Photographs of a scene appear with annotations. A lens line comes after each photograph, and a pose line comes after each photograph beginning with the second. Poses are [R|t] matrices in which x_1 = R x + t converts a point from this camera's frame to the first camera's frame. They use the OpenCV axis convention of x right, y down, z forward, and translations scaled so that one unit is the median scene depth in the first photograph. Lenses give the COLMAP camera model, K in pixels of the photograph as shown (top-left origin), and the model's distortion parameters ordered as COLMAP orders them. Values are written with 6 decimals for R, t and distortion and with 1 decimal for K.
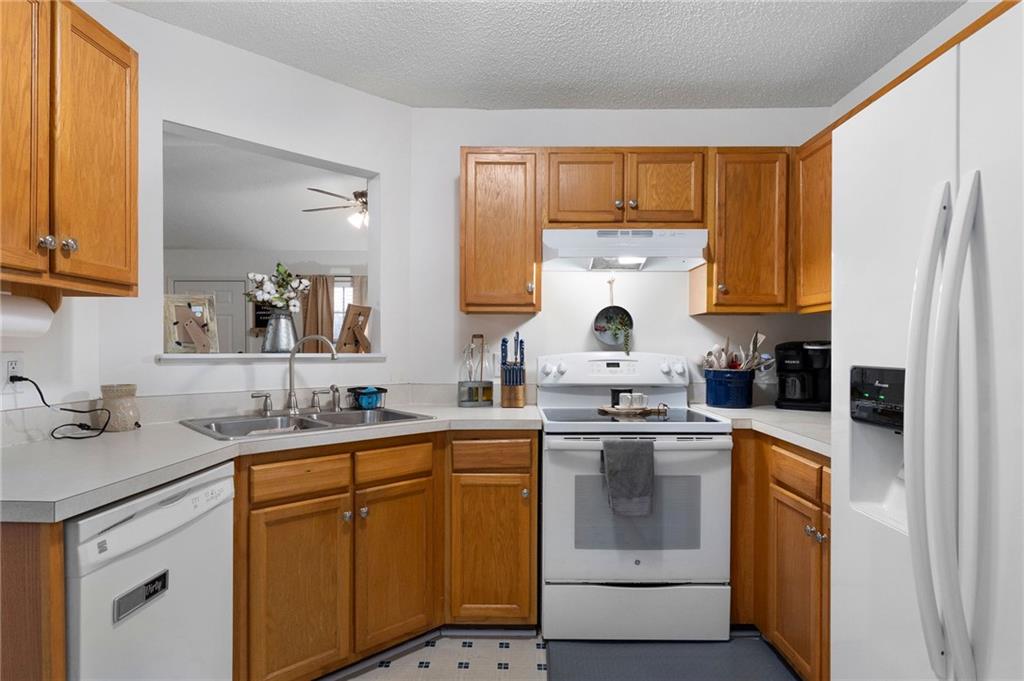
lens RADIAL K [[568.1, 0, 513.5], [0, 568.1, 358.5], [0, 0, 1]] dist [0.001375, -0.000391]
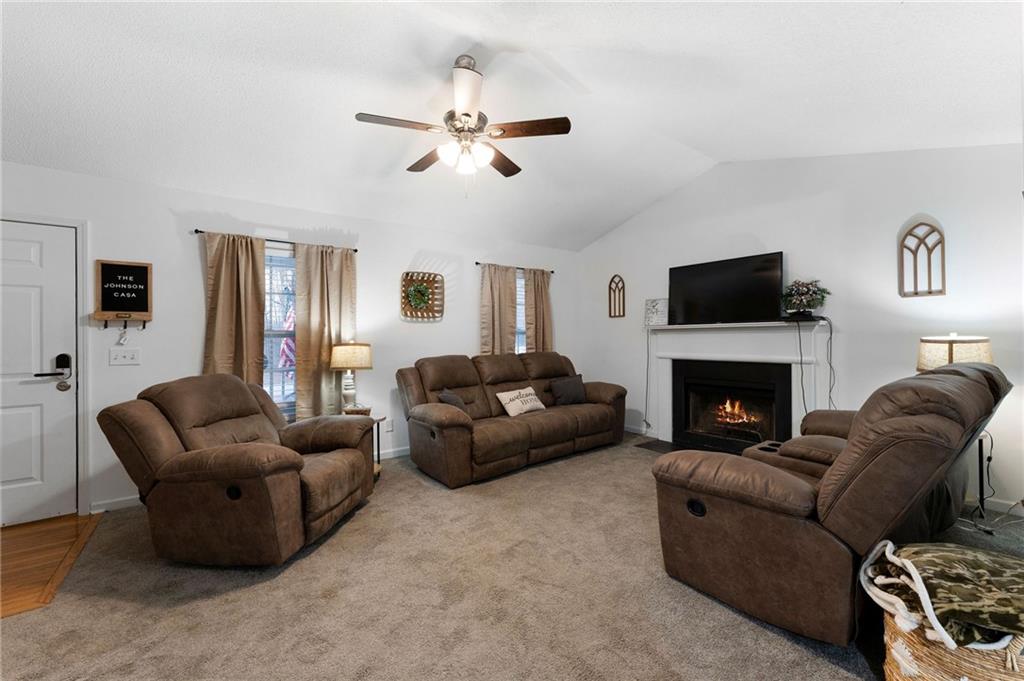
lens RADIAL K [[407.2, 0, 507.9], [0, 407.2, 332.1], [0, 0, 1]] dist [-0.001661, -0.000085]
pose [[0.810658, -0.005952, 0.585490, -0.983637], [0.023883, 0.999452, -0.022907, -0.033876], [-0.585033, 0.032552, 0.810356, 1.131136]]
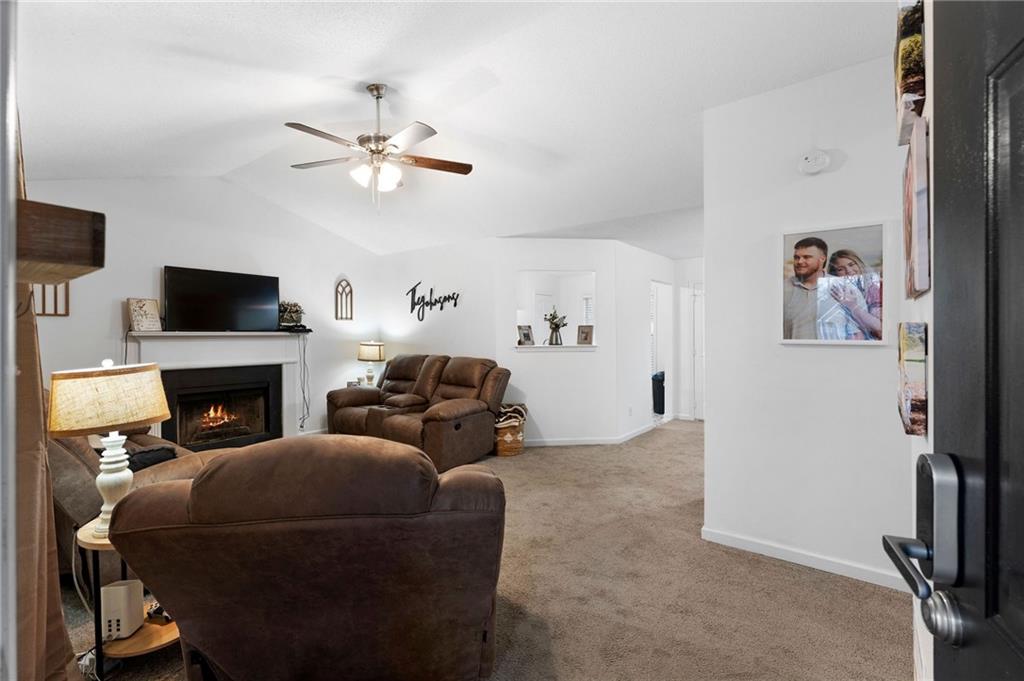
lens RADIAL K [[460.9, 0, 512.0], [0, 460.9, 340.5], [0, 0, 1]] dist [-0.000738, -0.000070]
pose [[-0.781796, -0.009645, 0.623460, -1.489188], [0.009027, 0.999600, 0.026784, -0.088211], [-0.623469, 0.026568, -0.781397, 2.701761]]
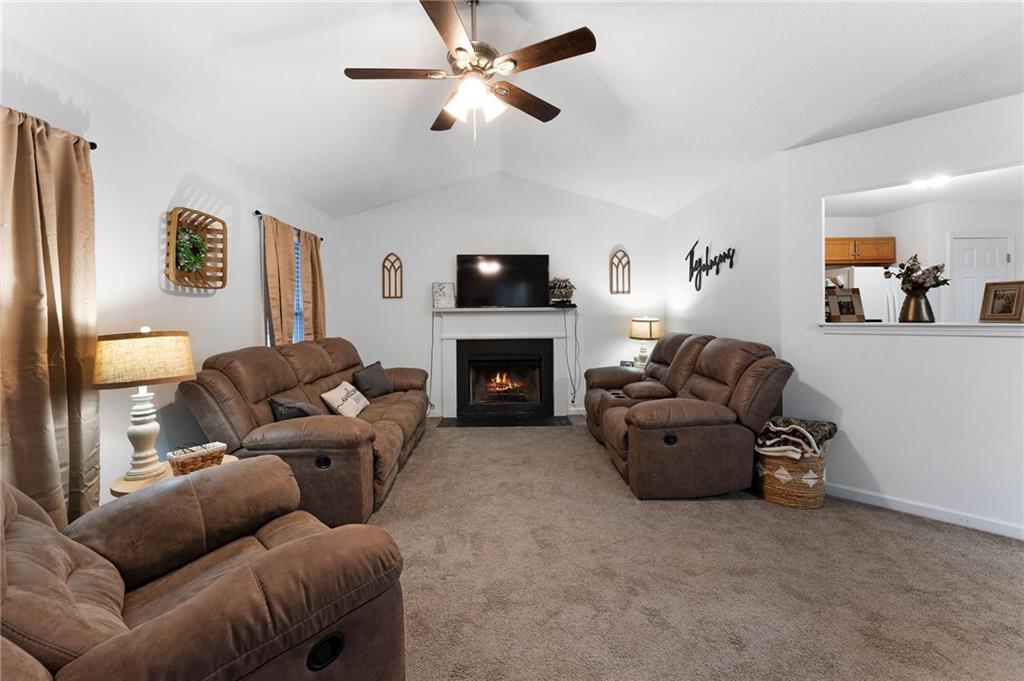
lens RADIAL K [[420.8, 0, 510.2], [0, 420.8, 315.1], [0, 0, 1]] dist [-0.000757, -0.000029]
pose [[-0.008681, -0.002535, 0.999959, -1.337372], [0.025087, 0.999681, 0.002753, -0.054640], [-0.999648, 0.025110, -0.008615, 1.926849]]
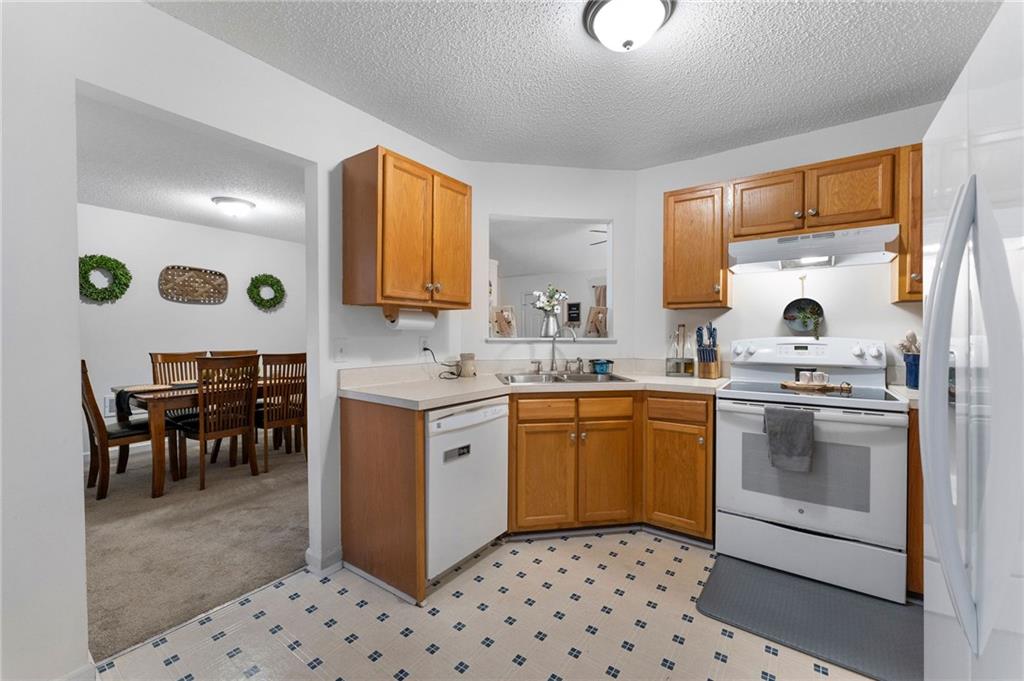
lens RADIAL K [[416.5, 0, 512.0], [0, 416.5, 340.5], [0, 0, 1]] dist [-0.000159, -0.000081]
pose [[0.816950, 0.004959, -0.576687, 0.222411], [-0.007138, 0.999973, -0.001513, 0.001751], [0.576664, 0.005353, 0.816964, -0.078163]]
